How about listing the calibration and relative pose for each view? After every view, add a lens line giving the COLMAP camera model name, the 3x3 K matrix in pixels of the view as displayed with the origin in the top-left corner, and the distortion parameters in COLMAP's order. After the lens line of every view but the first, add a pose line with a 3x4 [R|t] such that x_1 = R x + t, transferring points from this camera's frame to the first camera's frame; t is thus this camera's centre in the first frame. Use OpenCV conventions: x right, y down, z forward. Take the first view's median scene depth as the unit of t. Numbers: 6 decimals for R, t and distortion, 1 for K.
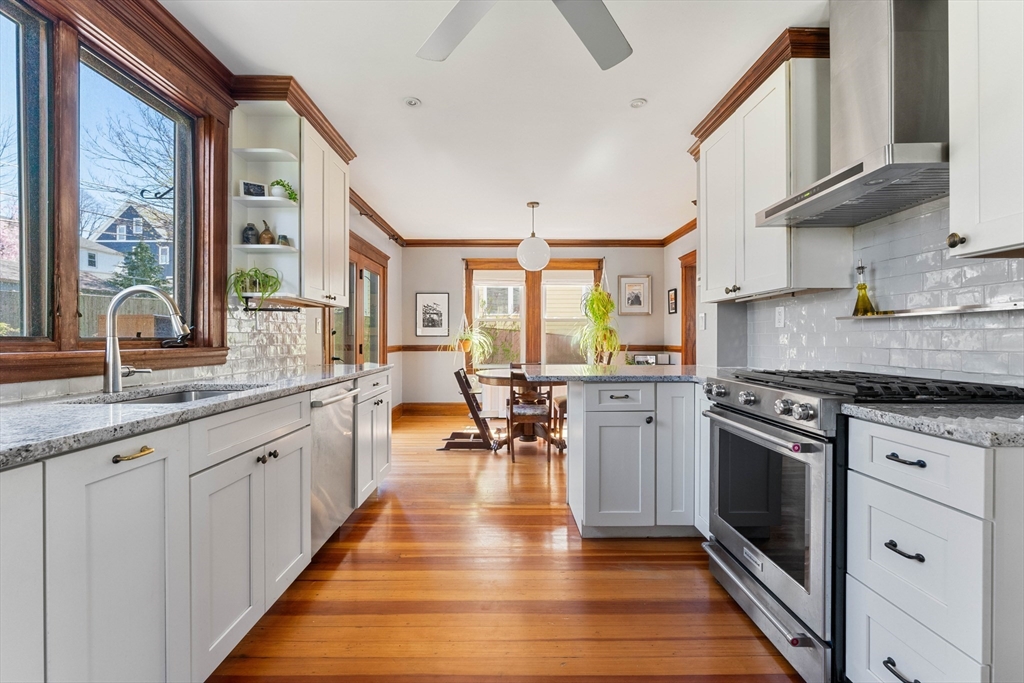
lens RADIAL K [[446.7, 0, 512.0], [0, 446.7, 341.5], [0, 0, 1]] dist [-0.008060, -0.000106]
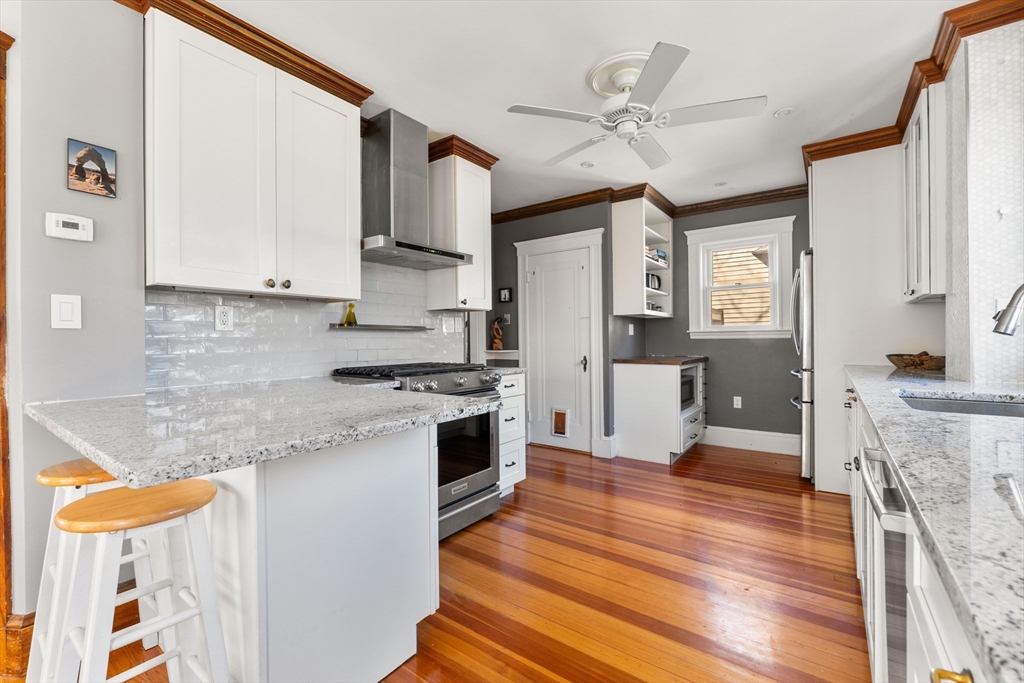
lens RADIAL K [[430.8, 0, 516.4], [0, 430.8, 338.1], [0, 0, 1]] dist [-0.002713, -0.000571]
pose [[-0.801600, 0.011572, 0.597749, -0.336696], [0.013377, 0.999910, -0.001420, -0.011129], [-0.597712, 0.006858, -0.801682, 1.407914]]
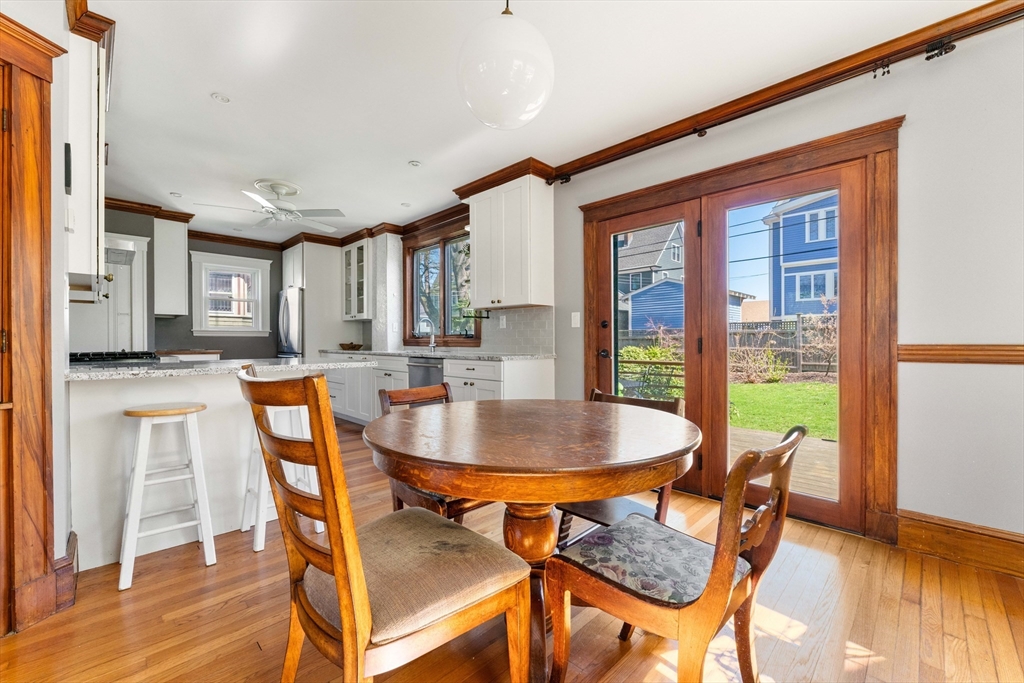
lens RADIAL K [[416.0, 0, 513.3], [0, 416.0, 342.4], [0, 0, 1]] dist [-0.003749, -0.000120]
pose [[-0.714083, 0.004363, -0.700047, 0.506945], [-0.001199, 0.999971, 0.007455, 0.014888], [0.700060, 0.006163, -0.714057, 2.308609]]
